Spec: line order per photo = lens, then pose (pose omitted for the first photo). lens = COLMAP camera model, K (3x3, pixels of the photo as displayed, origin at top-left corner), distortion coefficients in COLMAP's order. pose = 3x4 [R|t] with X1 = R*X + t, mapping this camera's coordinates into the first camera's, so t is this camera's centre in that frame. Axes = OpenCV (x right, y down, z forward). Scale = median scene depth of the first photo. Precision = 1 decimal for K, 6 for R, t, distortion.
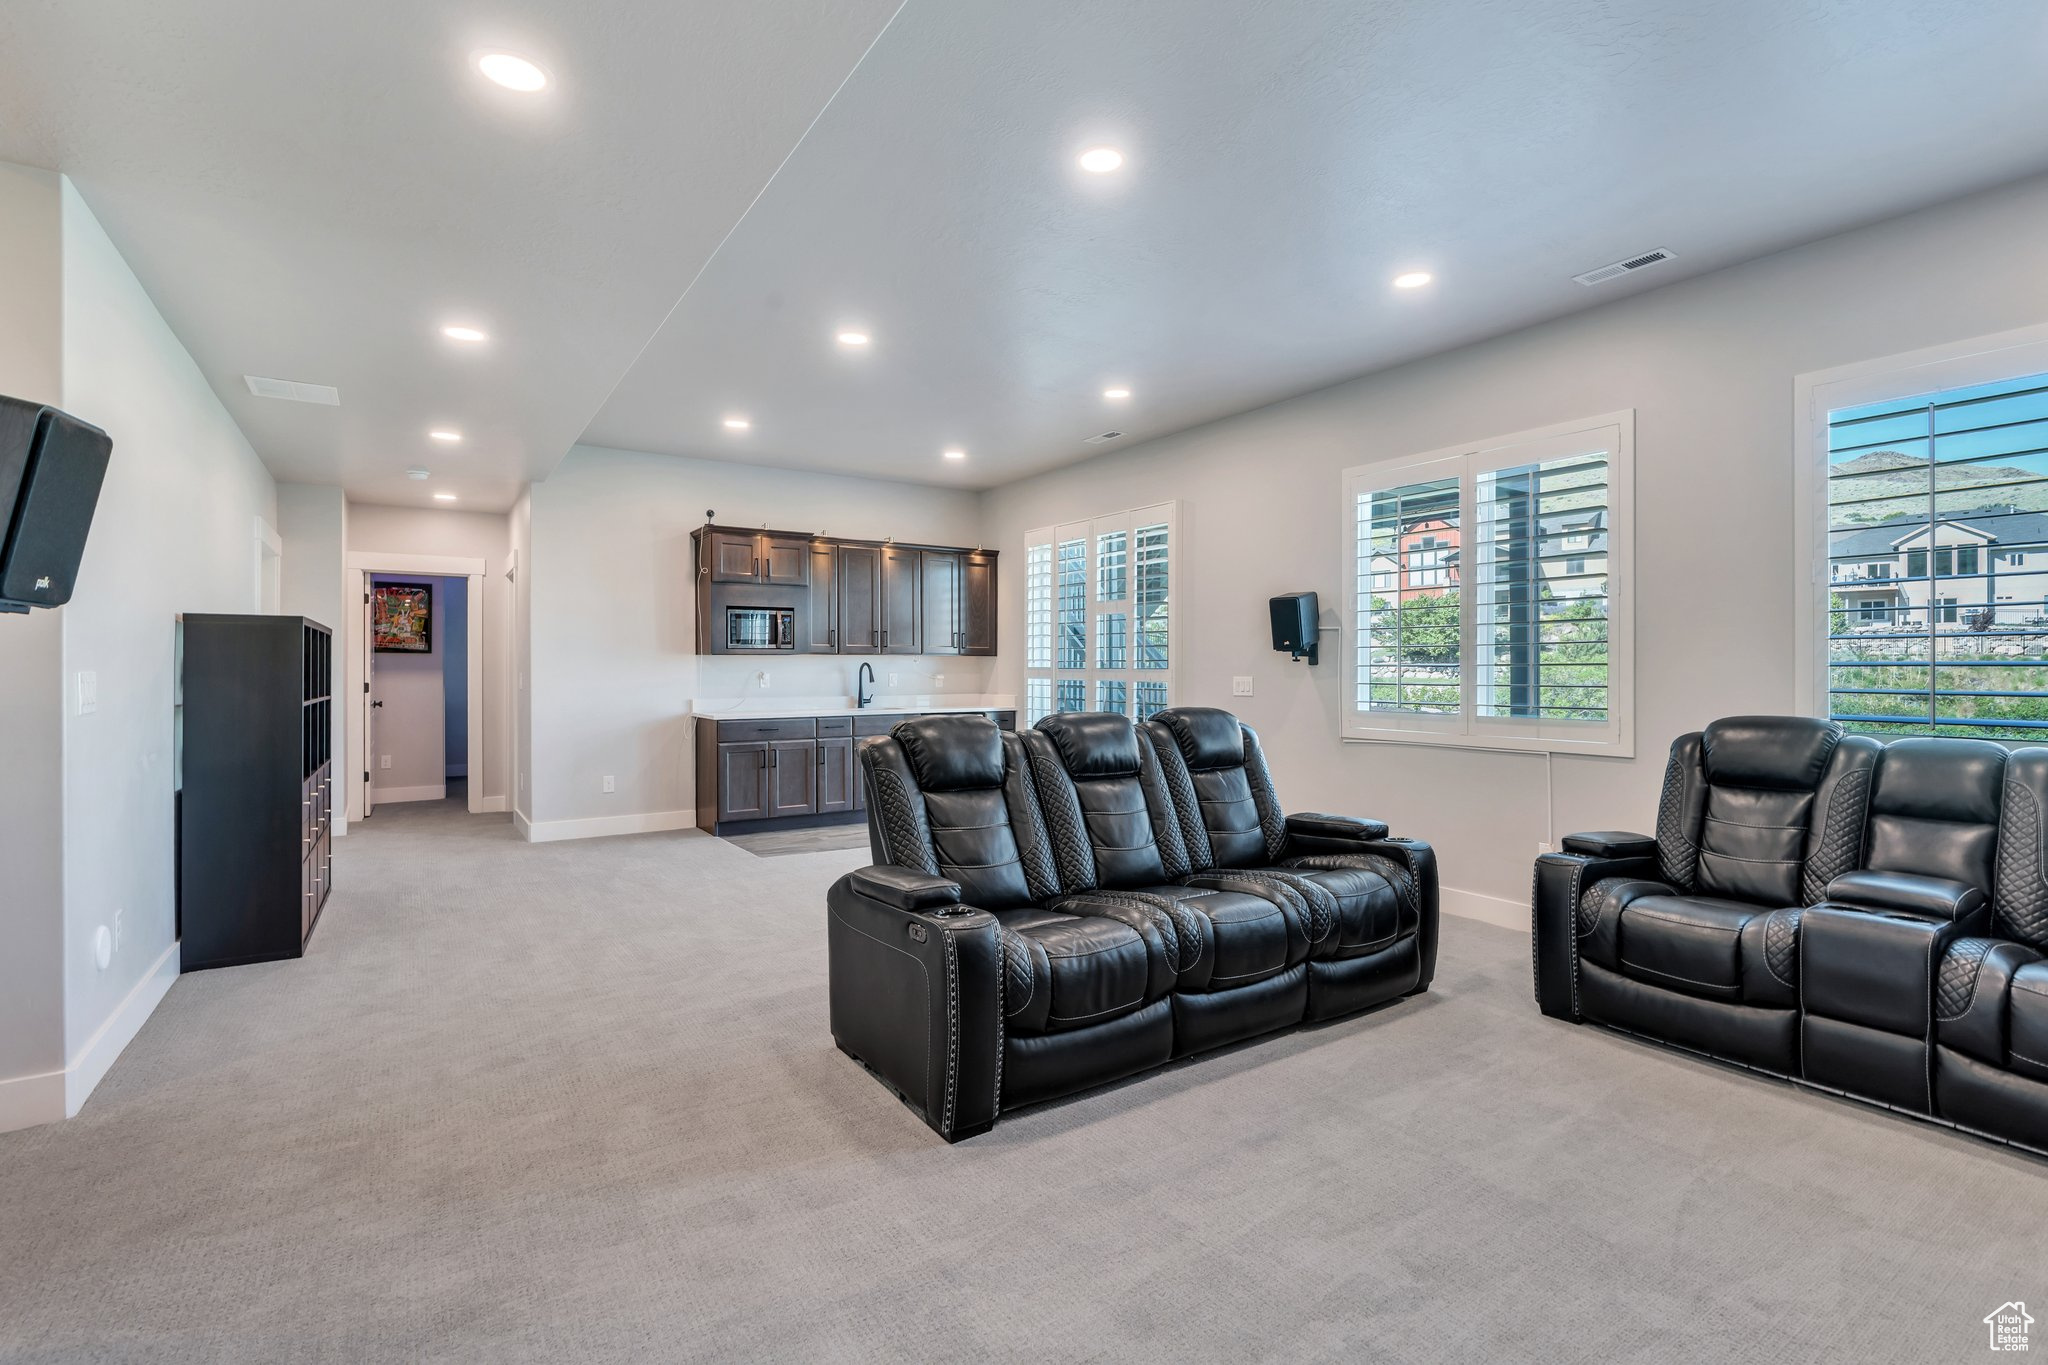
lens RADIAL K [[935.5, 0, 1029.8], [0, 935.5, 662.7], [0, 0, 1]] dist [-0.002422, 0.000313]
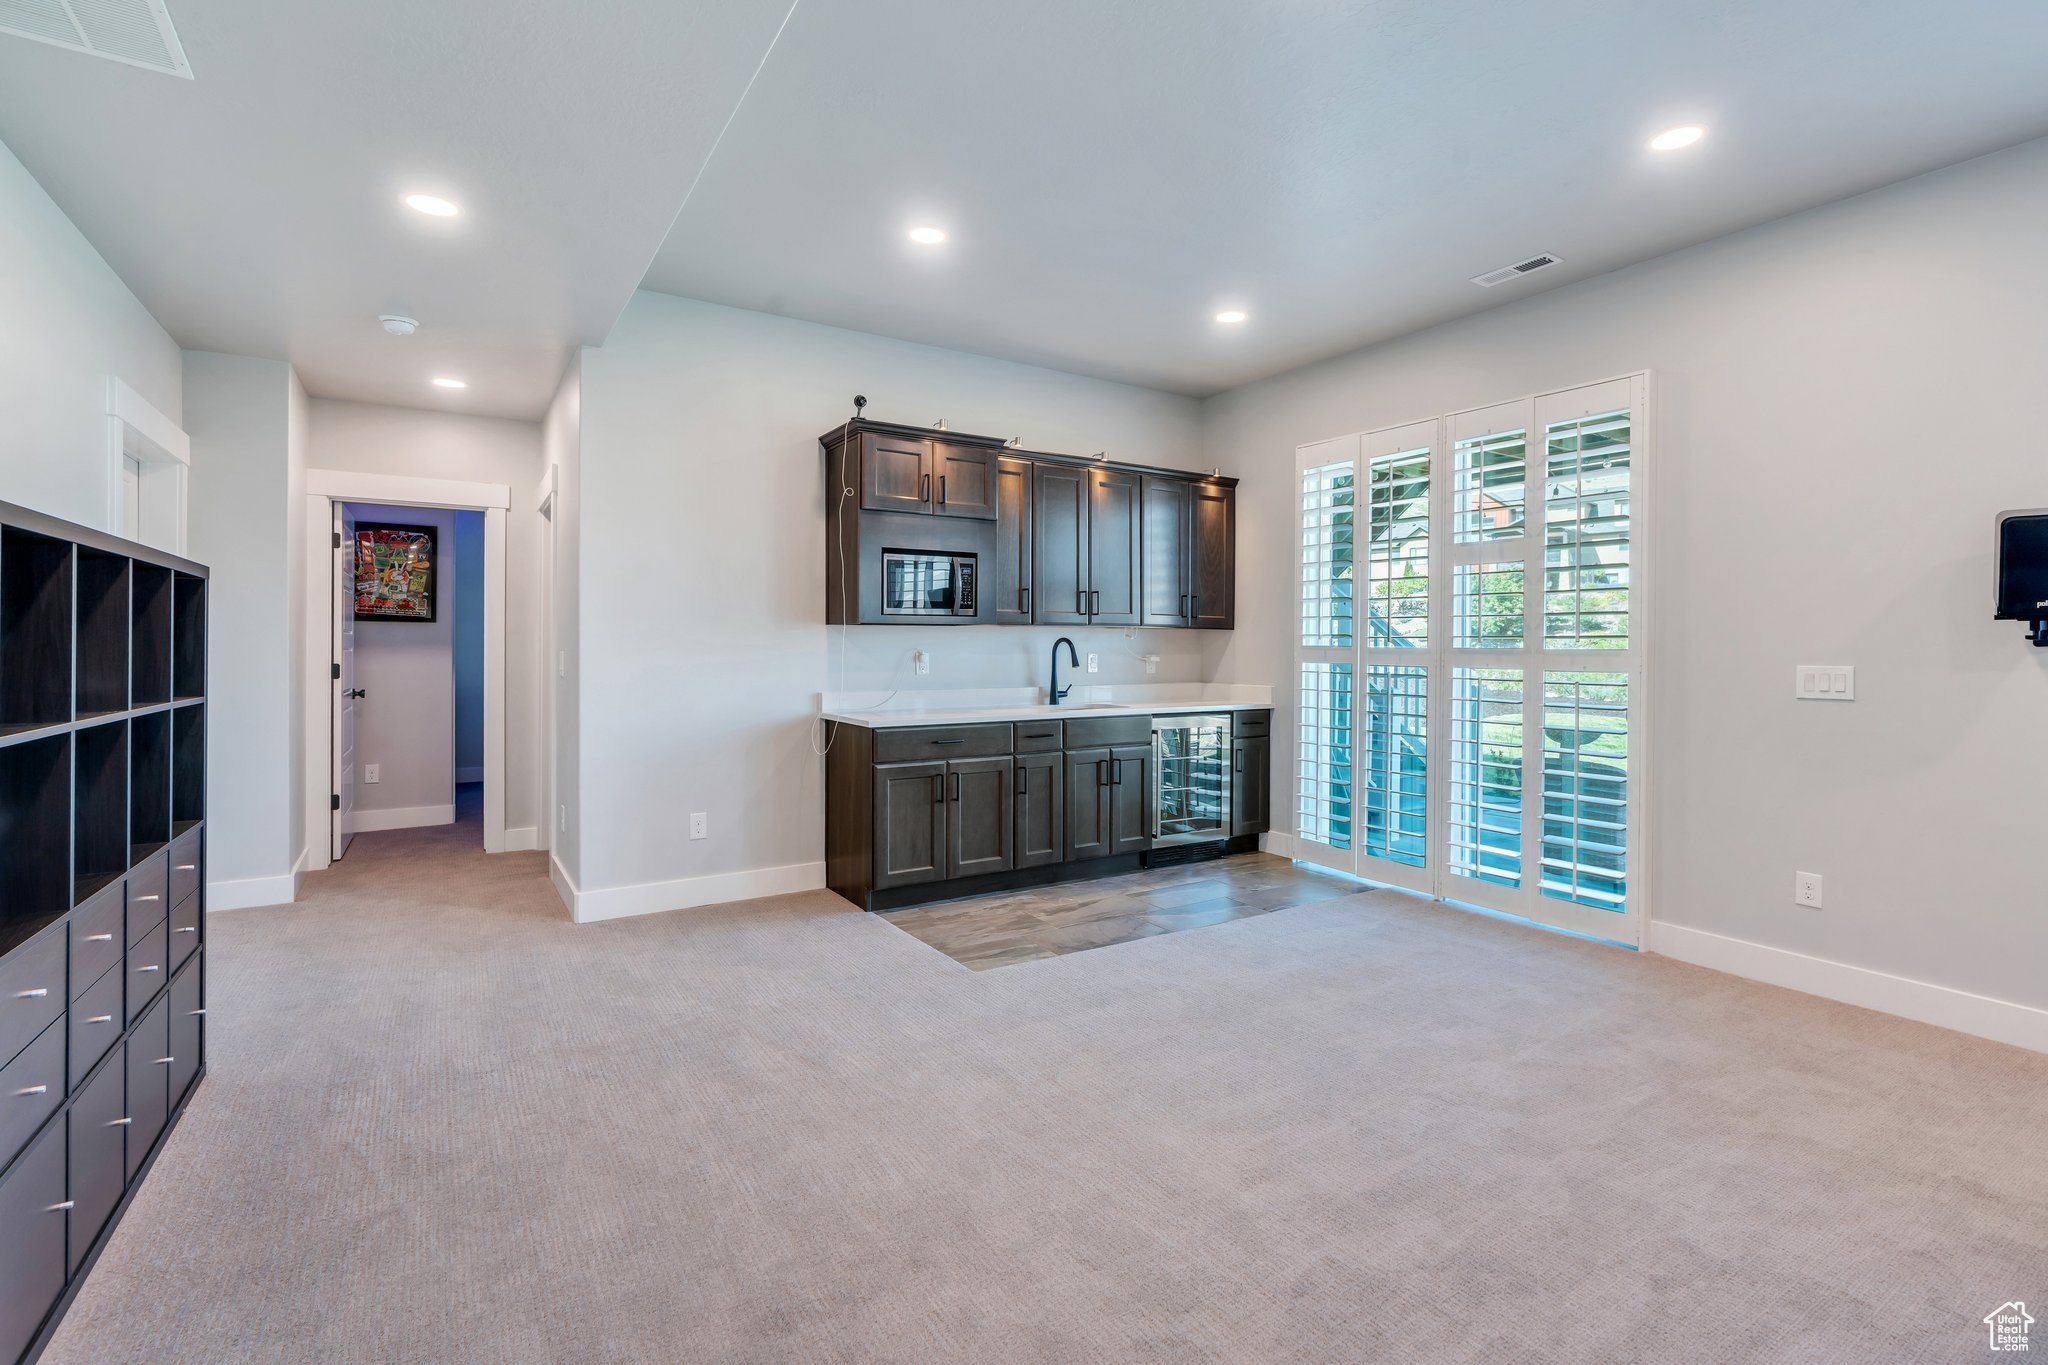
lens RADIAL K [[911.9, 0, 1025.4], [0, 911.9, 640.4], [0, 0, 1]] dist [-0.000191, 0.000030]
pose [[0.999831, 0.004635, -0.017778, -0.195992], [-0.004610, 0.999988, 0.001462, 0.000939], [0.017784, -0.001380, 0.999841, 0.345079]]
